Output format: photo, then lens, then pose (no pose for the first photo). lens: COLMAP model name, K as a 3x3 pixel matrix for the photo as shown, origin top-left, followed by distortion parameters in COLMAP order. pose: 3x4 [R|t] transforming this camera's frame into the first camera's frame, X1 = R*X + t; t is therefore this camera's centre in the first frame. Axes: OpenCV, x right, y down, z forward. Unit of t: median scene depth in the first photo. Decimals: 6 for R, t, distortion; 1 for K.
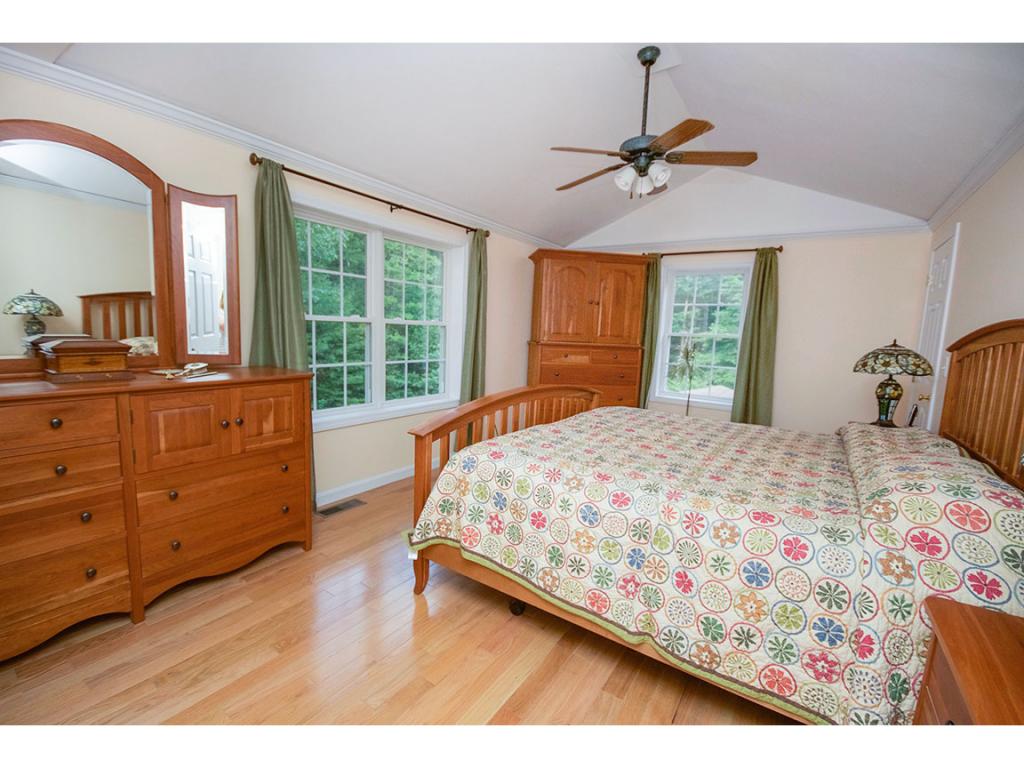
lens RADIAL K [[453.8, 0, 508.2], [0, 453.8, 383.1], [0, 0, 1]] dist [0.000183, -0.000299]
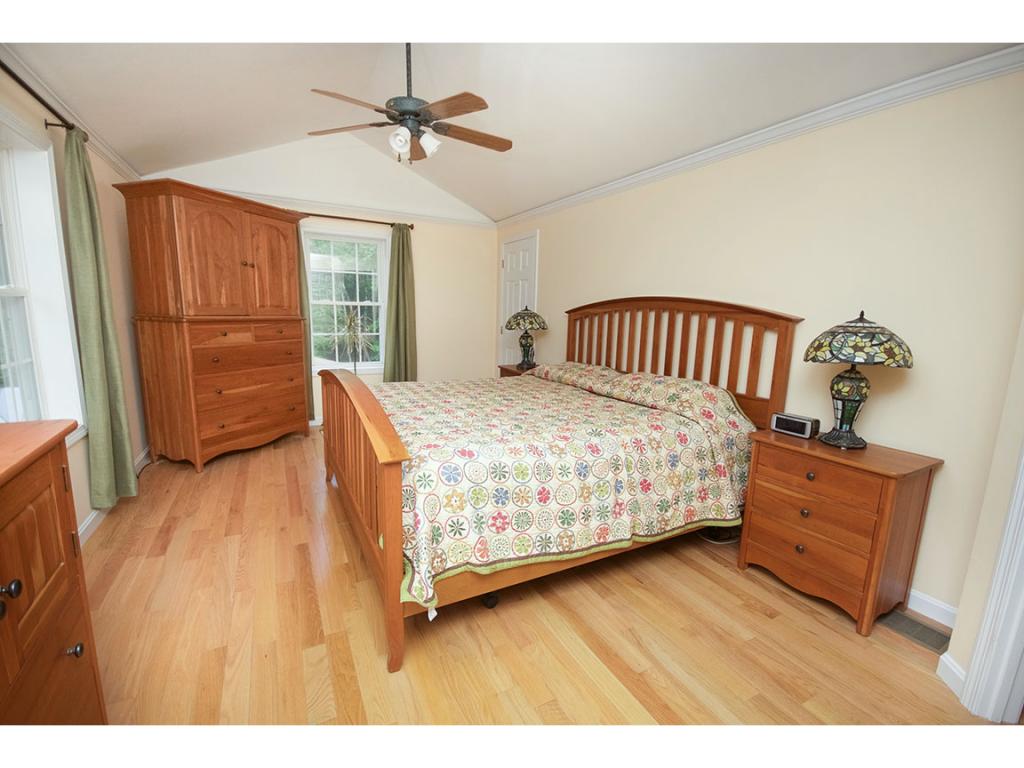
lens RADIAL K [[453.8, 0, 510.6], [0, 453.8, 384.6], [0, 0, 1]] dist [0.000183, -0.000299]
pose [[0.459190, -0.174832, 0.870964, -0.539357], [0.098399, 0.984419, 0.145729, -0.068226], [-0.882871, 0.018785, 0.469239, 0.377660]]
